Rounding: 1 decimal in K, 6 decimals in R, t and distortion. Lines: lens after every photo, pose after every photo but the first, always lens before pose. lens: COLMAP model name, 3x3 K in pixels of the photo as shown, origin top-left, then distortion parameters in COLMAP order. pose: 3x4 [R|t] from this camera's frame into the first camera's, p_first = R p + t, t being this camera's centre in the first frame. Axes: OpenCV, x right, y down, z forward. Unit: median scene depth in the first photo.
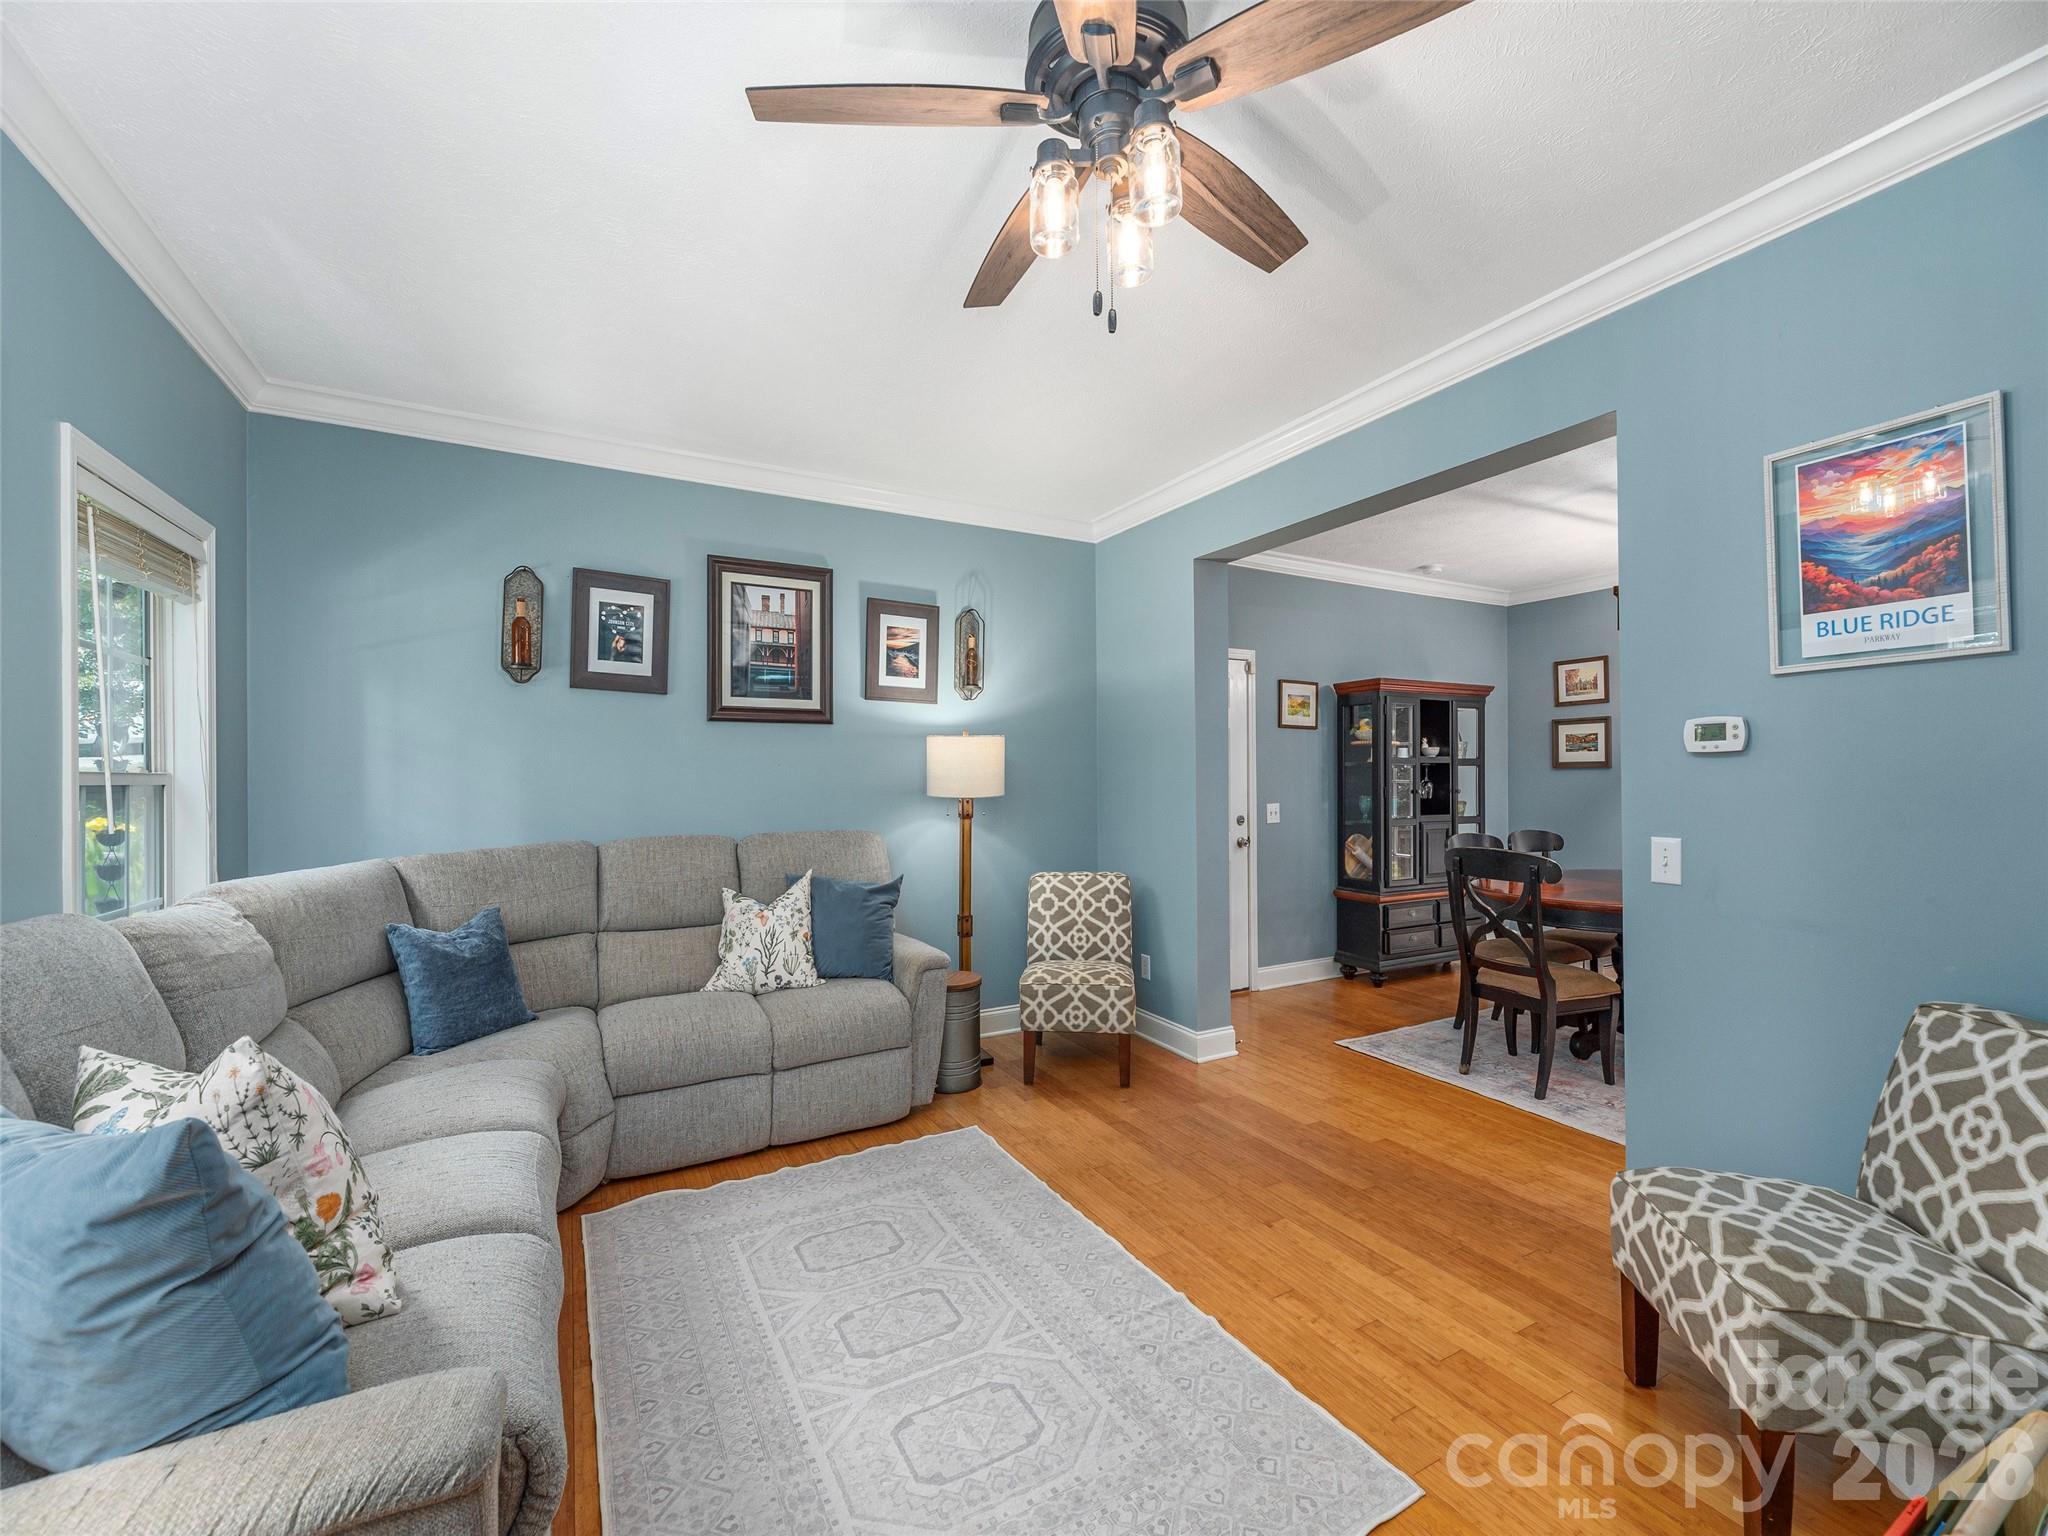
lens RADIAL K [[835.7, 0, 1029.5], [0, 835.7, 777.6], [0, 0, 1]] dist [0.000320, 0.000016]
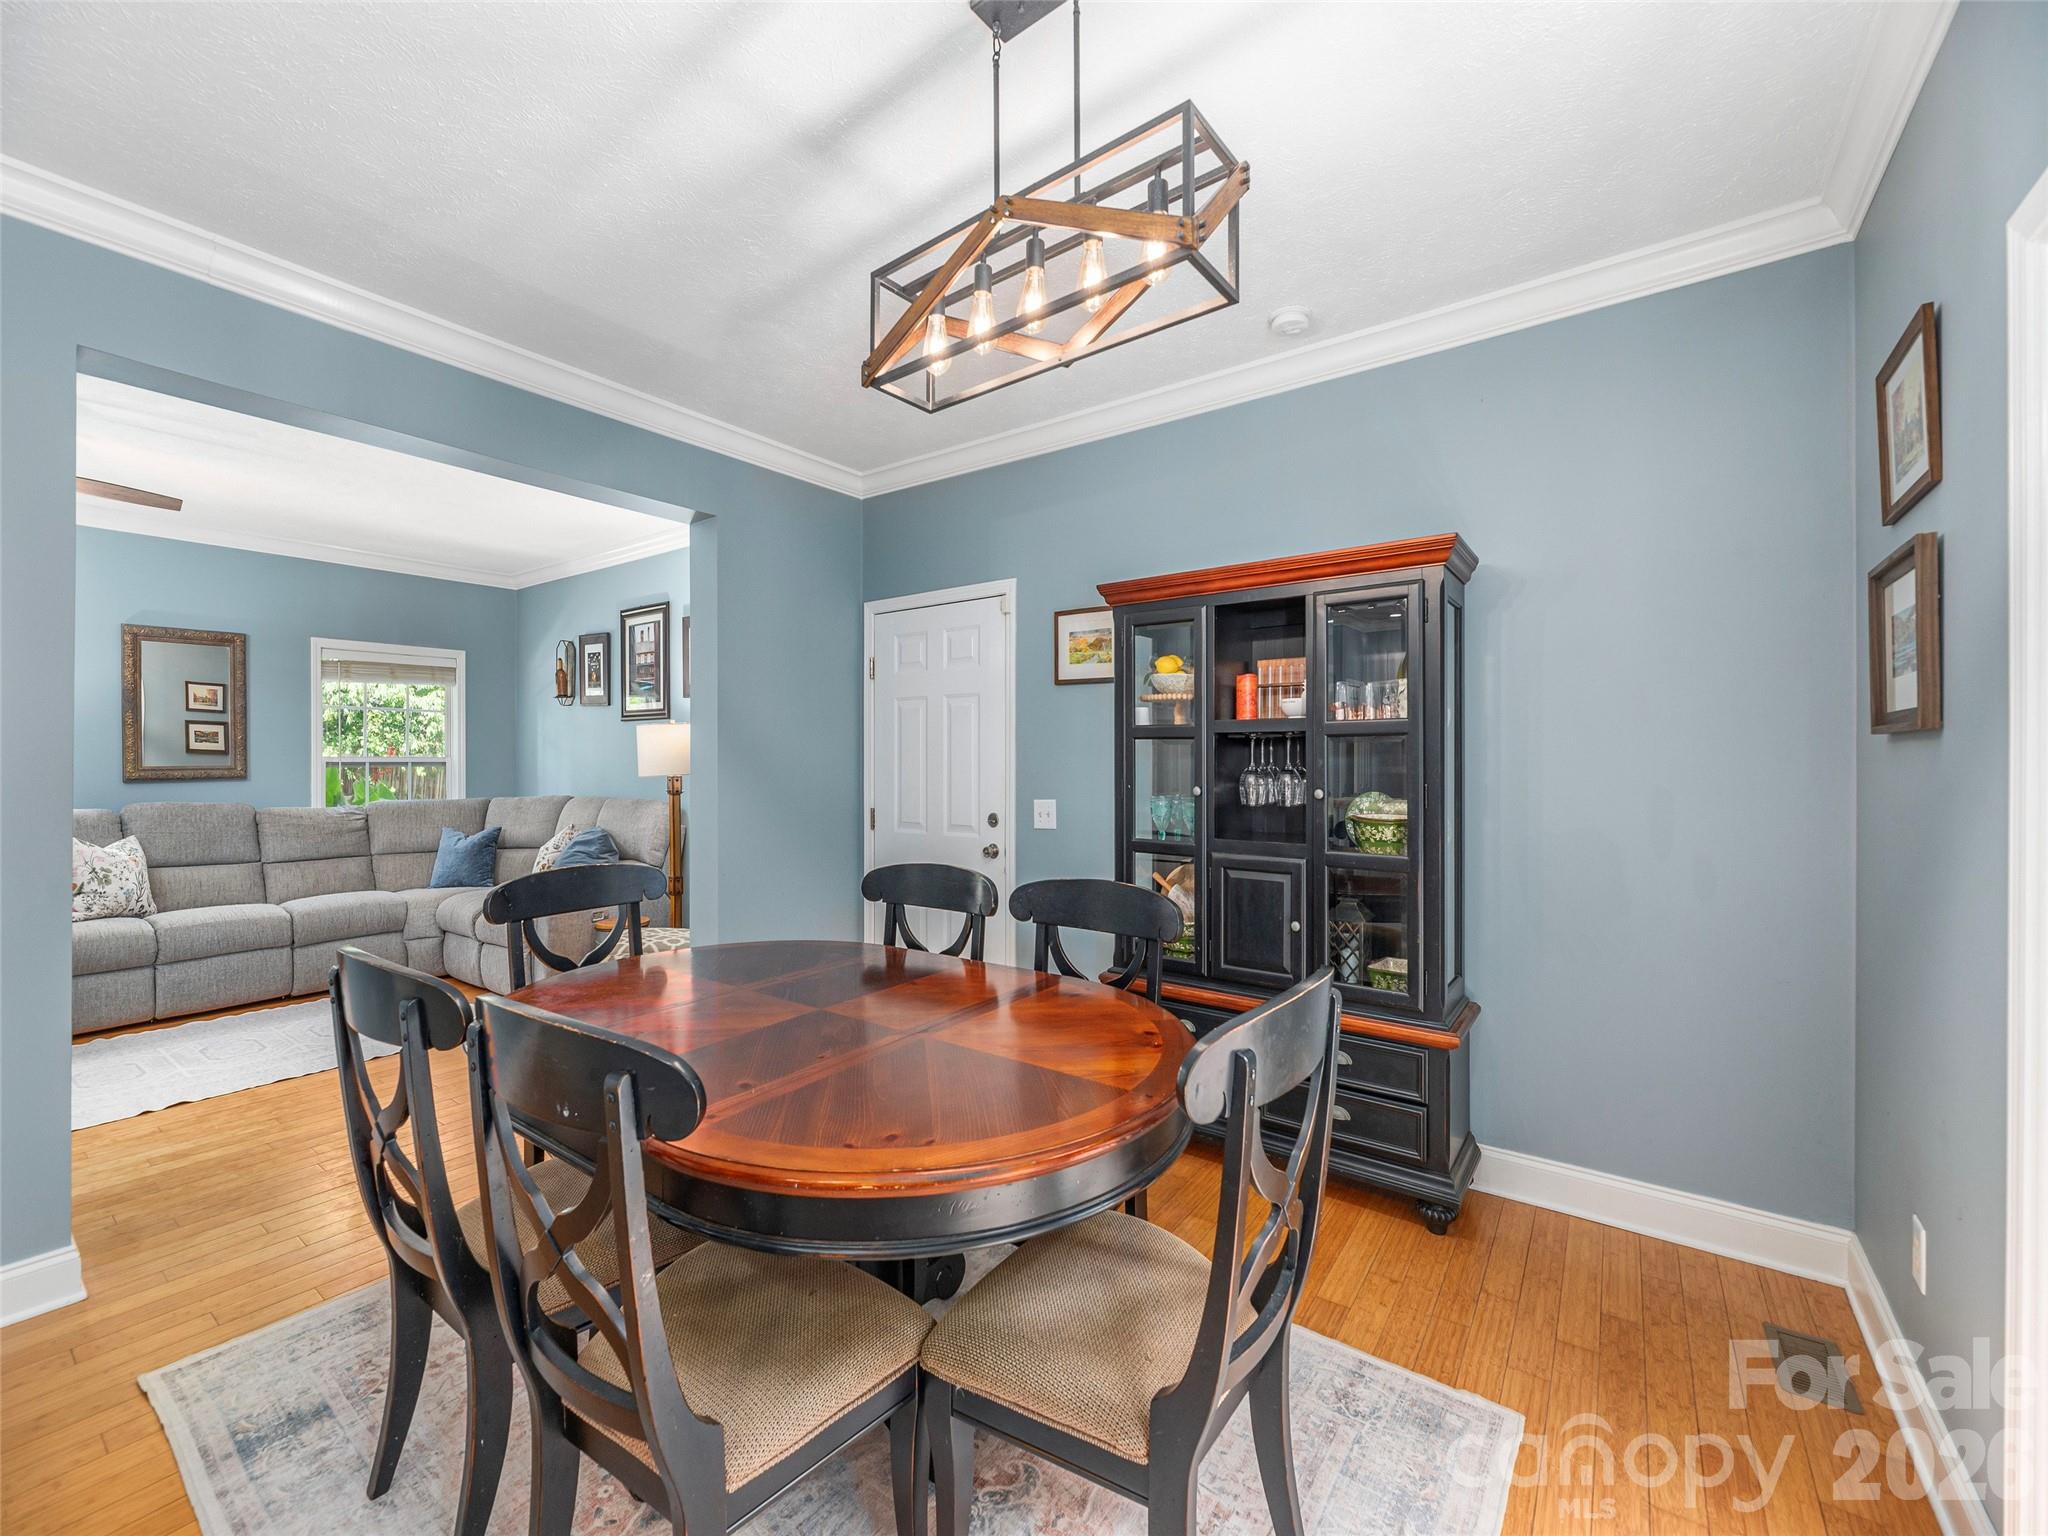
lens RADIAL K [[832.1, 0, 1016.1], [0, 832.1, 755.7], [0, 0, 1]] dist [0.000752, 0.000029]
pose [[0.419869, 0.006562, -0.907561, 0.888725], [0.001311, 0.999968, 0.007836, -0.009408], [0.907584, -0.004480, 0.419847, 0.701408]]
